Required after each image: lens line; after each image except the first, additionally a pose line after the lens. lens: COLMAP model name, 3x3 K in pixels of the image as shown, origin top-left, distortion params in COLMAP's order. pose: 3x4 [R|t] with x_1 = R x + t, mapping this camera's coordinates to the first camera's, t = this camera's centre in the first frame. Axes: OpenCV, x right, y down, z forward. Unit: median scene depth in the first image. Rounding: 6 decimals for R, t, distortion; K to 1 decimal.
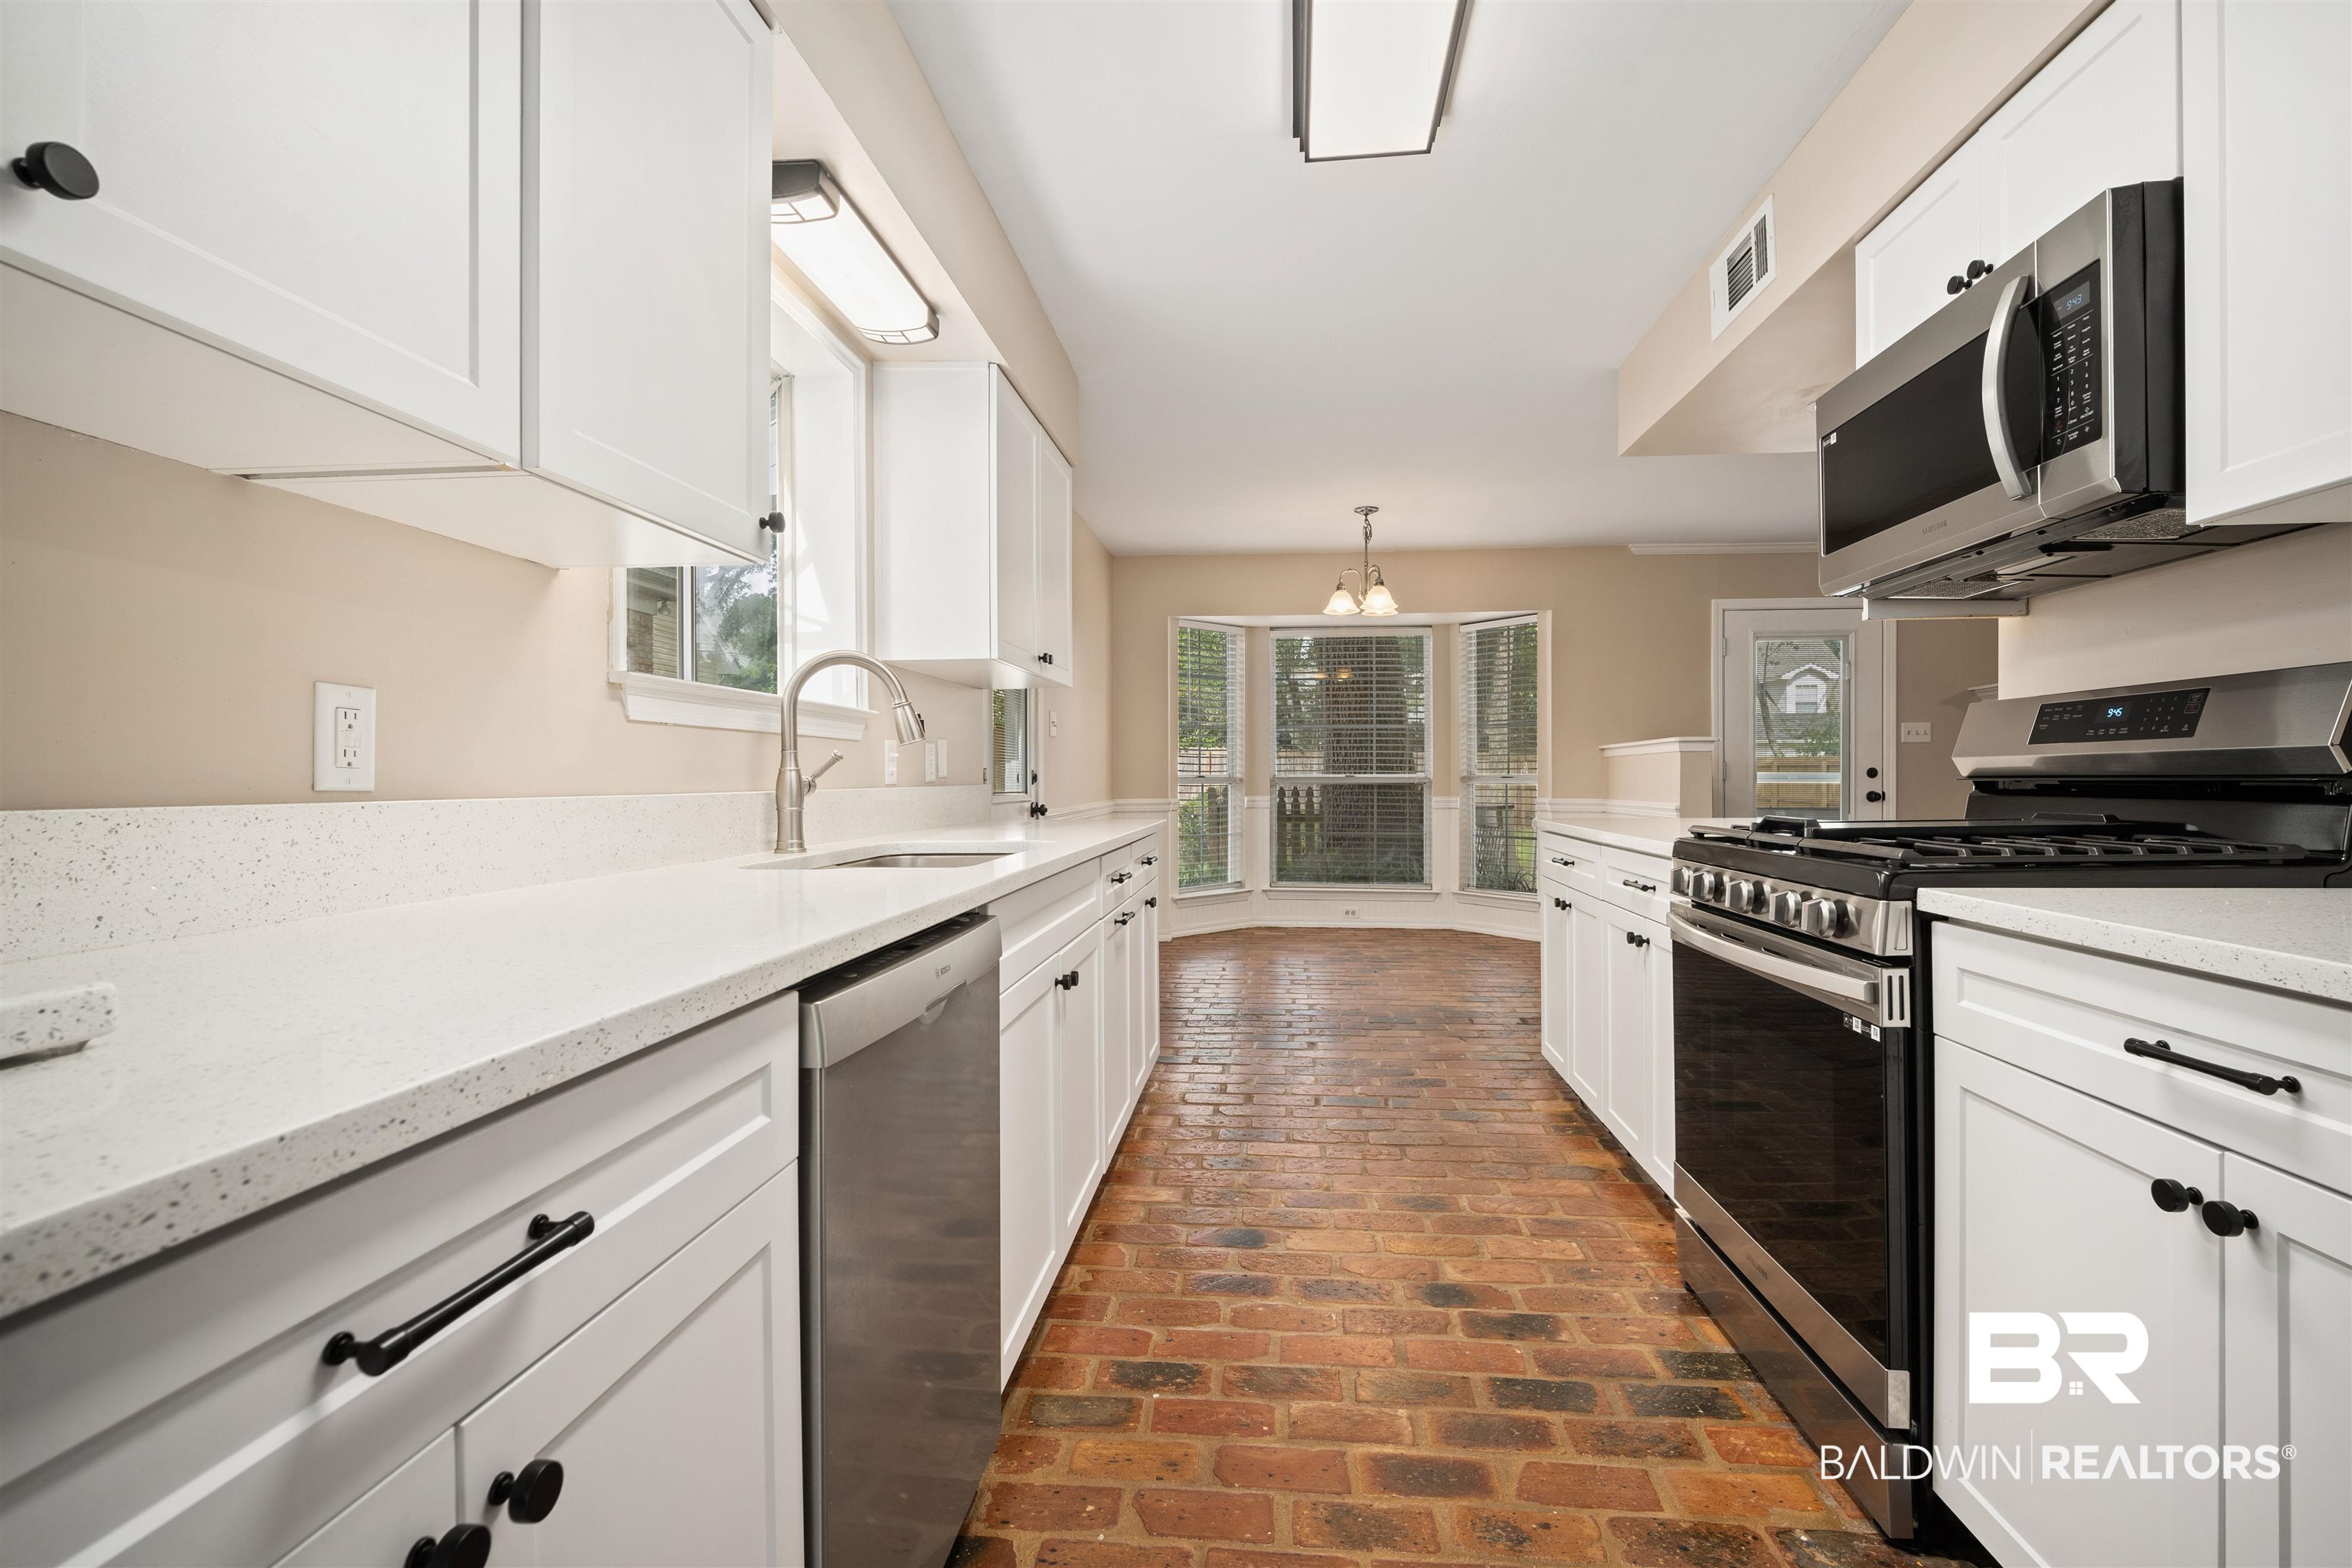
lens RADIAL K [[1040.8, 0, 1188.1], [0, 1040.8, 776.5], [0, 0, 1]] dist [-0.001683, 0.000071]
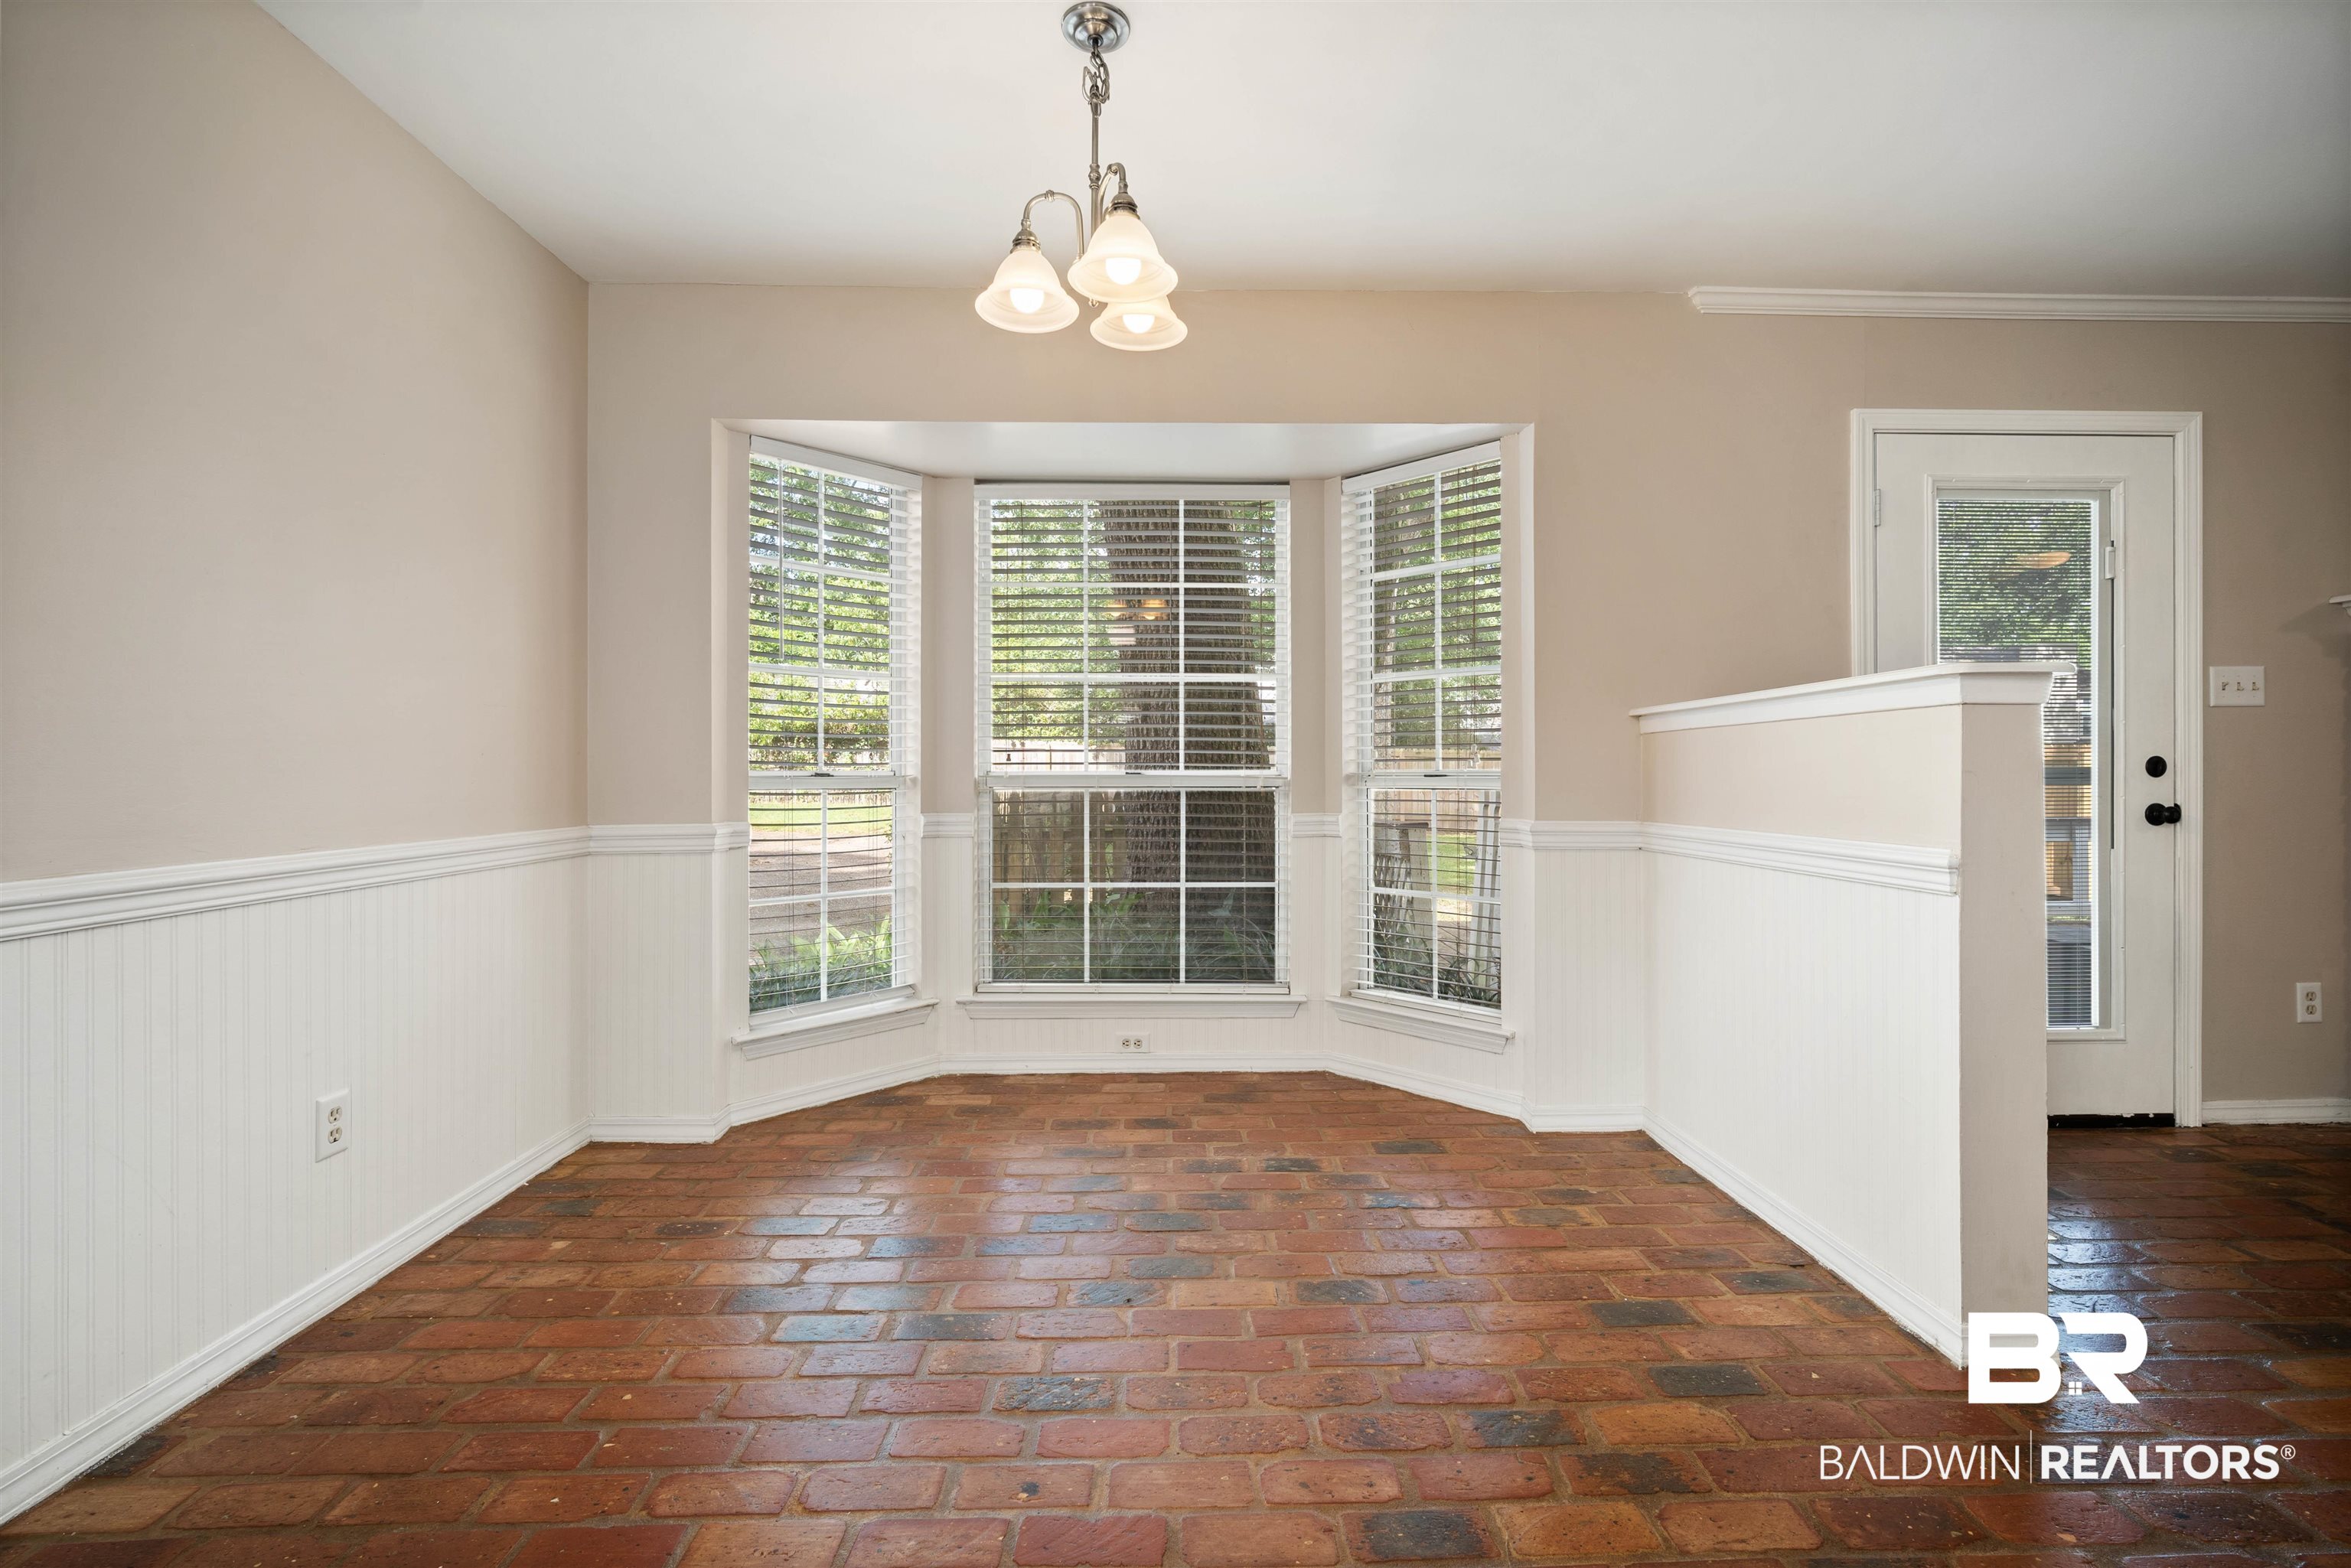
lens RADIAL K [[1101.4, 0, 1182.3], [0, 1101.4, 776.8], [0, 0, 1]] dist [-0.002562, -0.000040]
pose [[0.993133, -0.000602, 0.116991, 0.118835], [0.000503, 0.999999, 0.000875, 0.000605], [-0.116991, -0.000810, 0.993133, 0.471017]]
